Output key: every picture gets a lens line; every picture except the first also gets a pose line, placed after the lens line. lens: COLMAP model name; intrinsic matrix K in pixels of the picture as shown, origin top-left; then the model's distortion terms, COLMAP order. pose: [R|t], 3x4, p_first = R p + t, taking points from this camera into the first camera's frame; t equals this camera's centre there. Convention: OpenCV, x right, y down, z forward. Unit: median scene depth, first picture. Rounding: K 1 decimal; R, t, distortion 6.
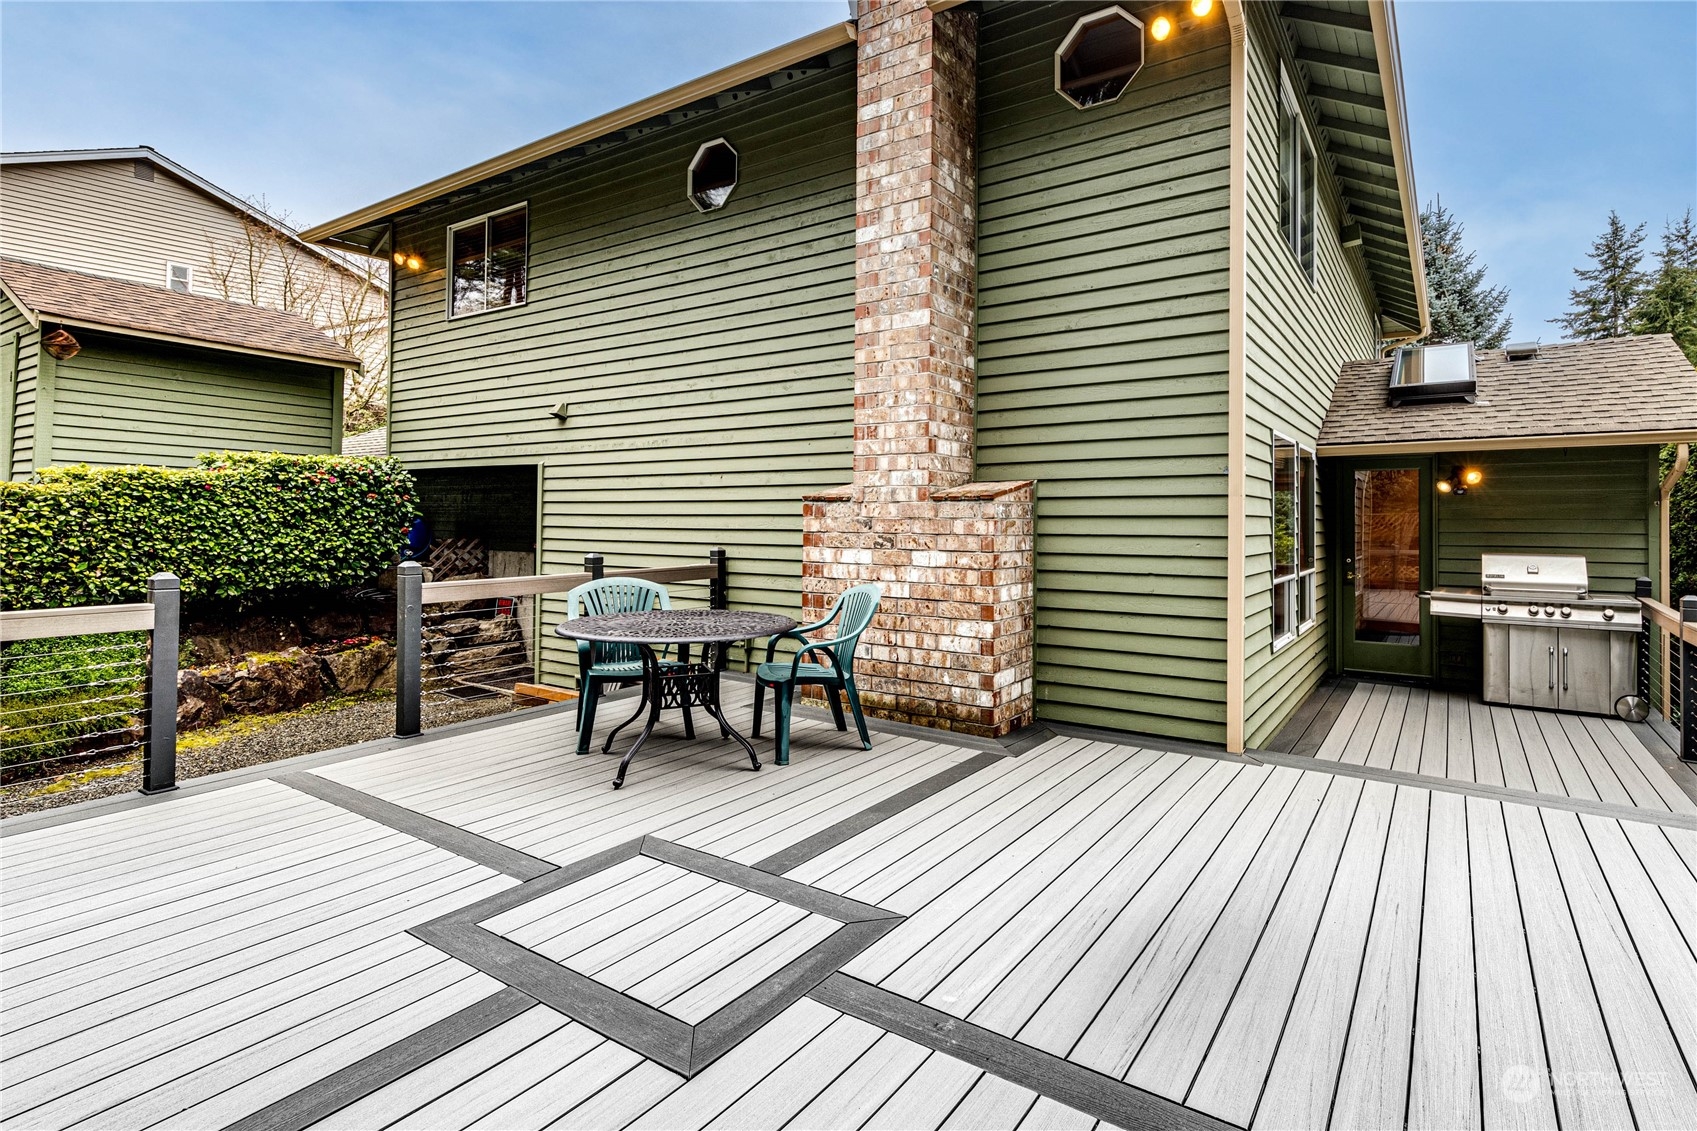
lens RADIAL K [[835.1, 0, 917.8], [0, 835.1, 618.5], [0, 0, 1]] dist [0.007694, 0.001075]
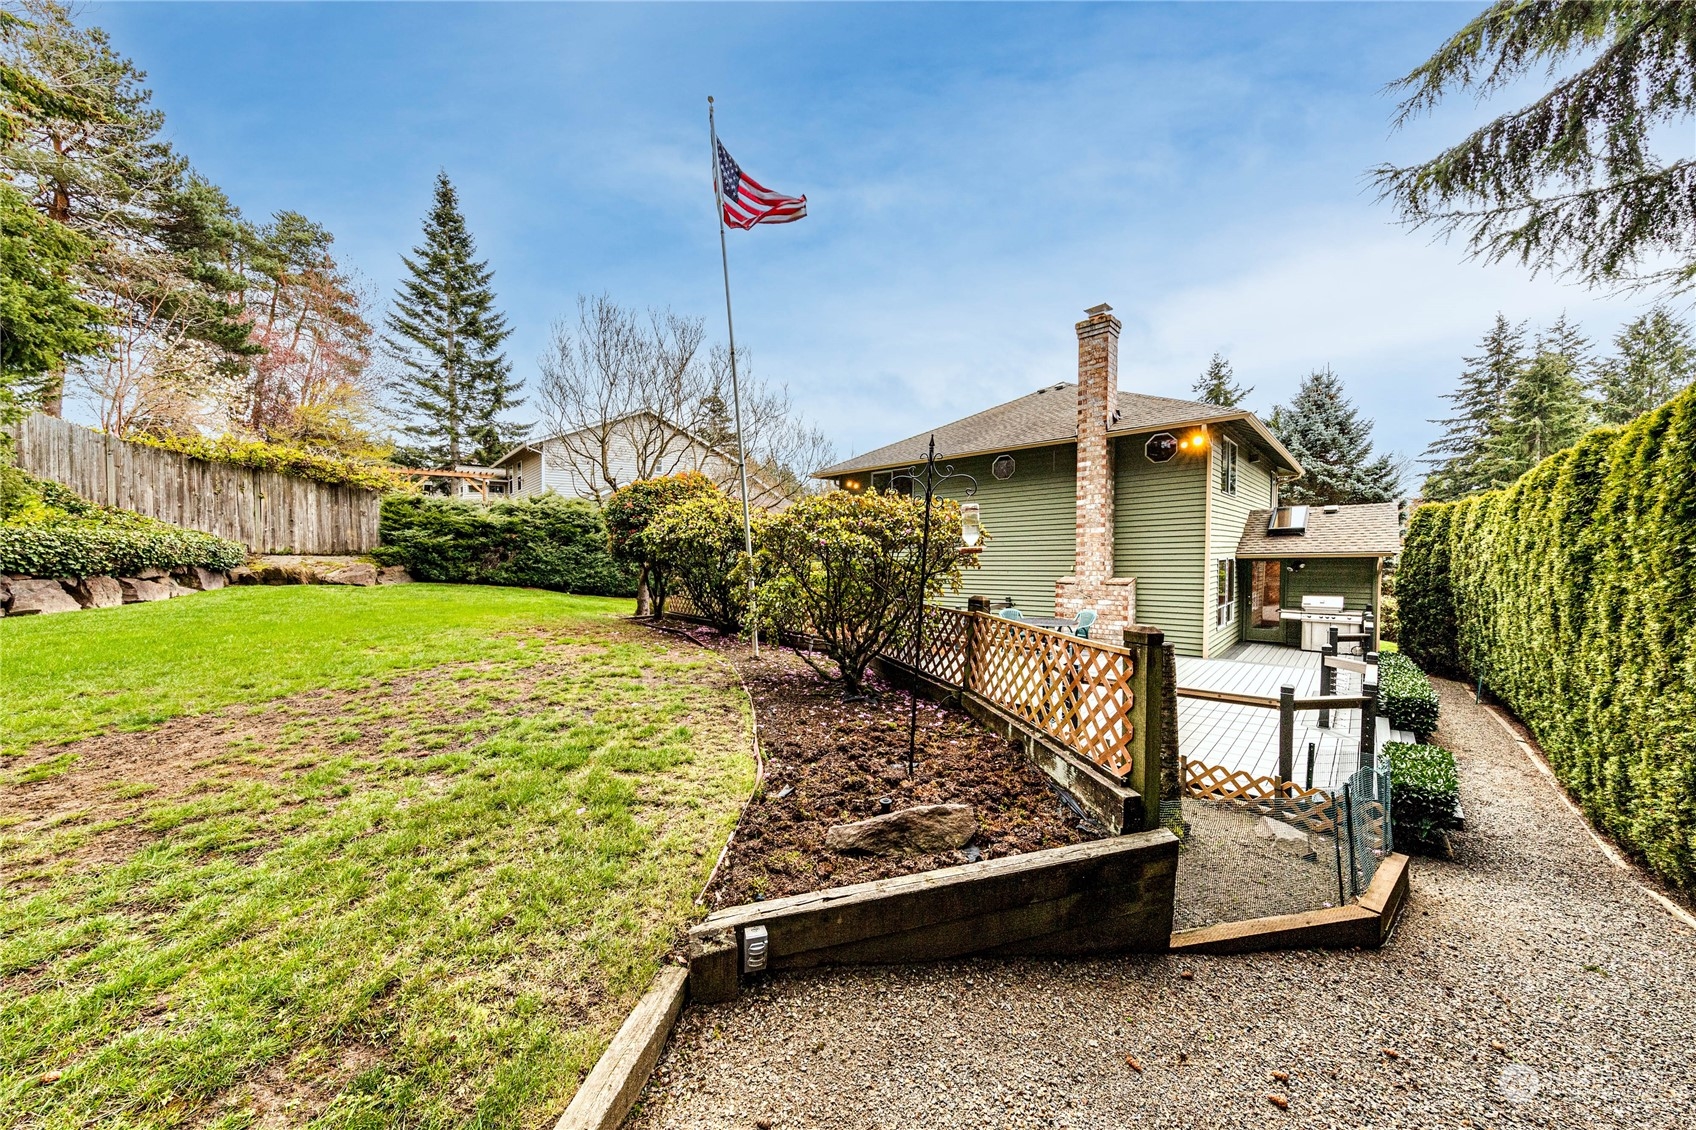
lens RADIAL K [[553.5, 0, 829.4], [0, 553.5, 639.1], [0, 0, 1]] dist [-0.001145, -0.000328]
pose [[0.979964, 0.003829, -0.199139, -0.463486], [0.003805, 0.999273, 0.037940, -0.009642], [0.199139, -0.037938, 0.979237, -1.041900]]
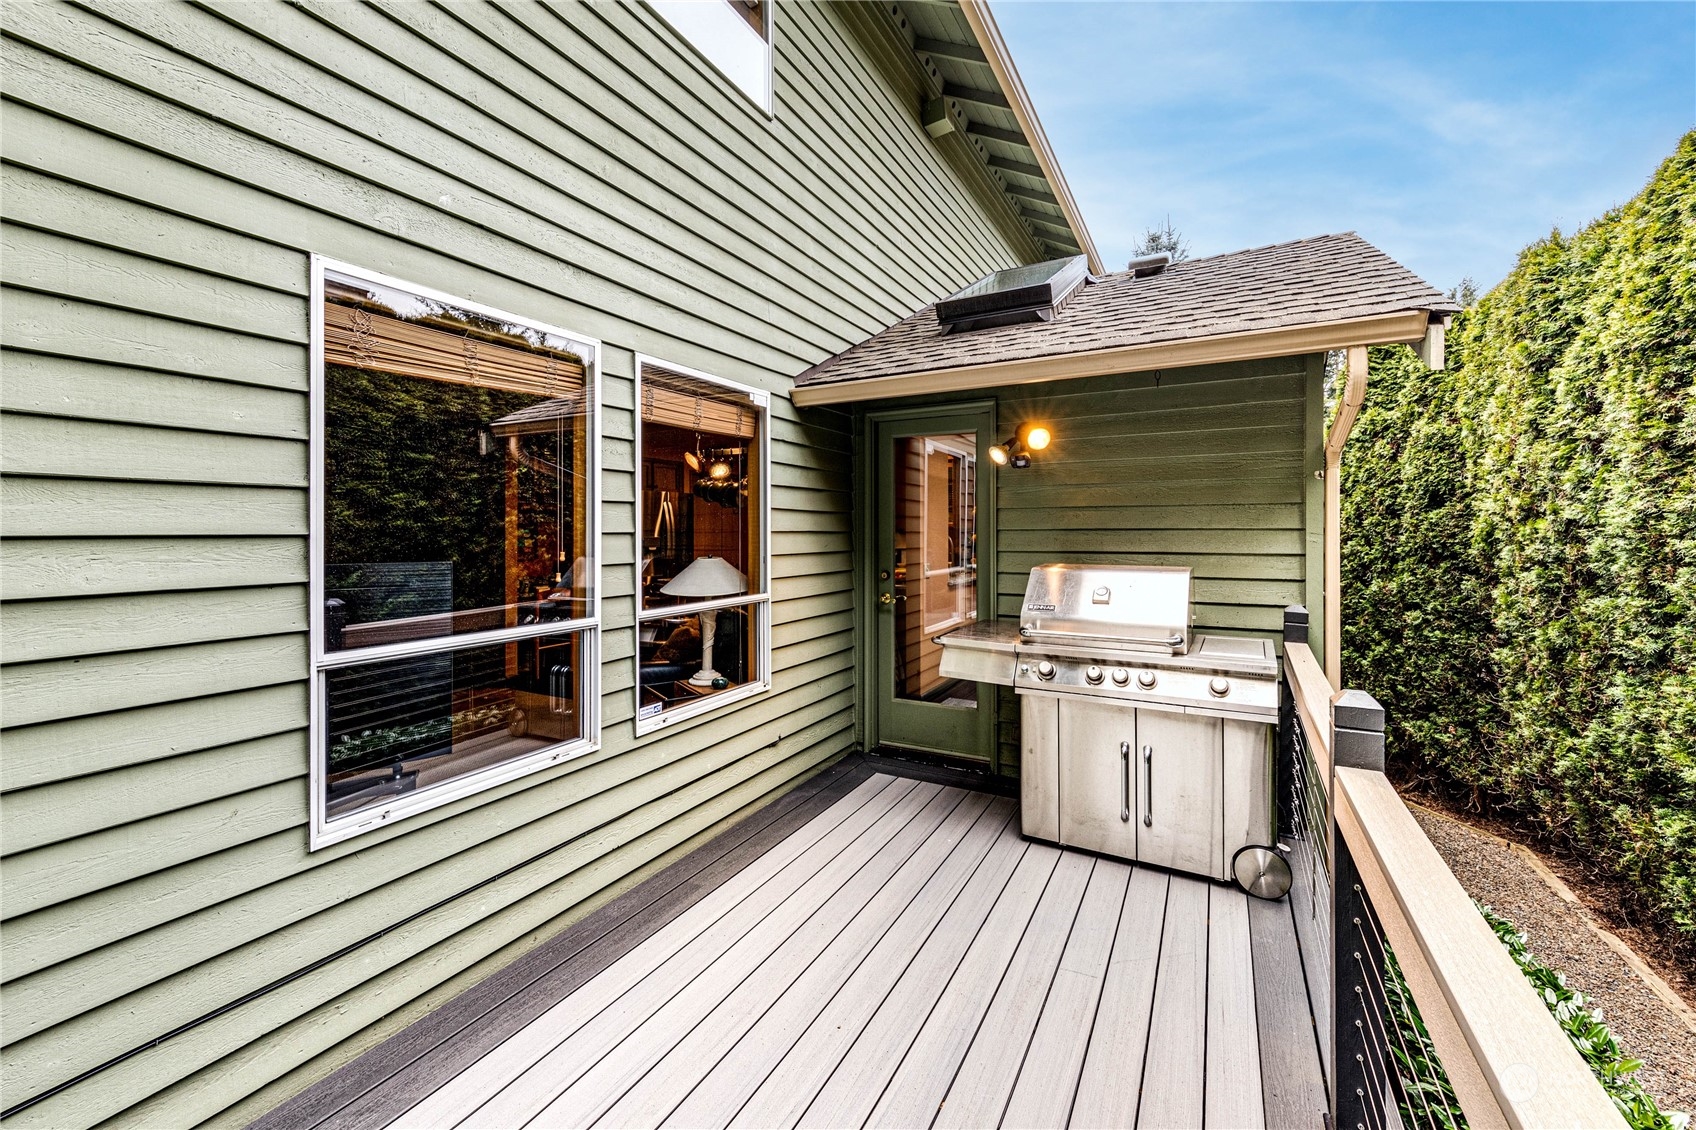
lens RADIAL K [[676.3, 0, 825.9], [0, 676.3, 622.1], [0, 0, 1]] dist [-0.000580, -0.000162]
pose [[0.998968, -0.015567, 0.042662, 0.501575], [0.014607, 0.999635, 0.022725, -0.050356], [-0.043000, -0.022078, 0.998831, 0.531352]]
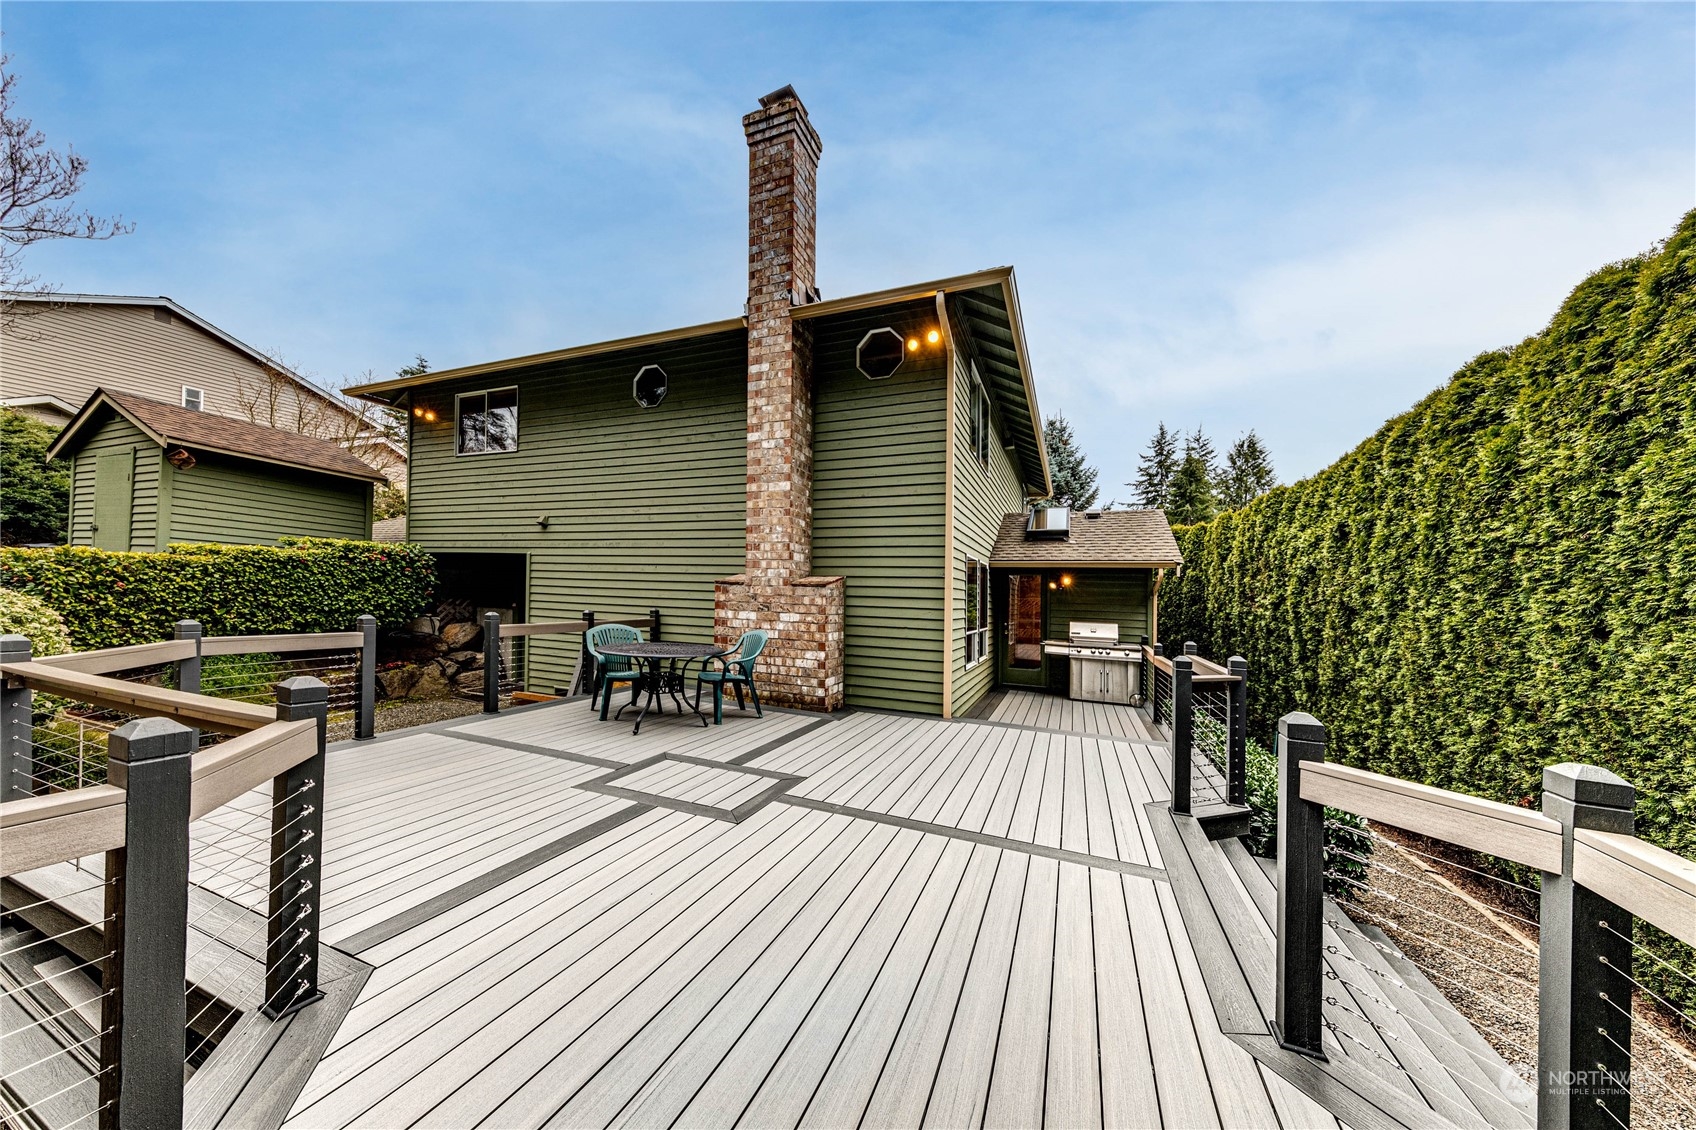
lens RADIAL K [[570.7, 0, 825.1], [0, 570.7, 659.0], [0, 0, 1]] dist [0.010091, -0.000100]
pose [[0.987333, 0.009634, 0.158370, -0.079509], [-0.008679, 0.999940, -0.006717, 0.021050], [-0.158425, 0.005258, 0.987357, -0.189339]]
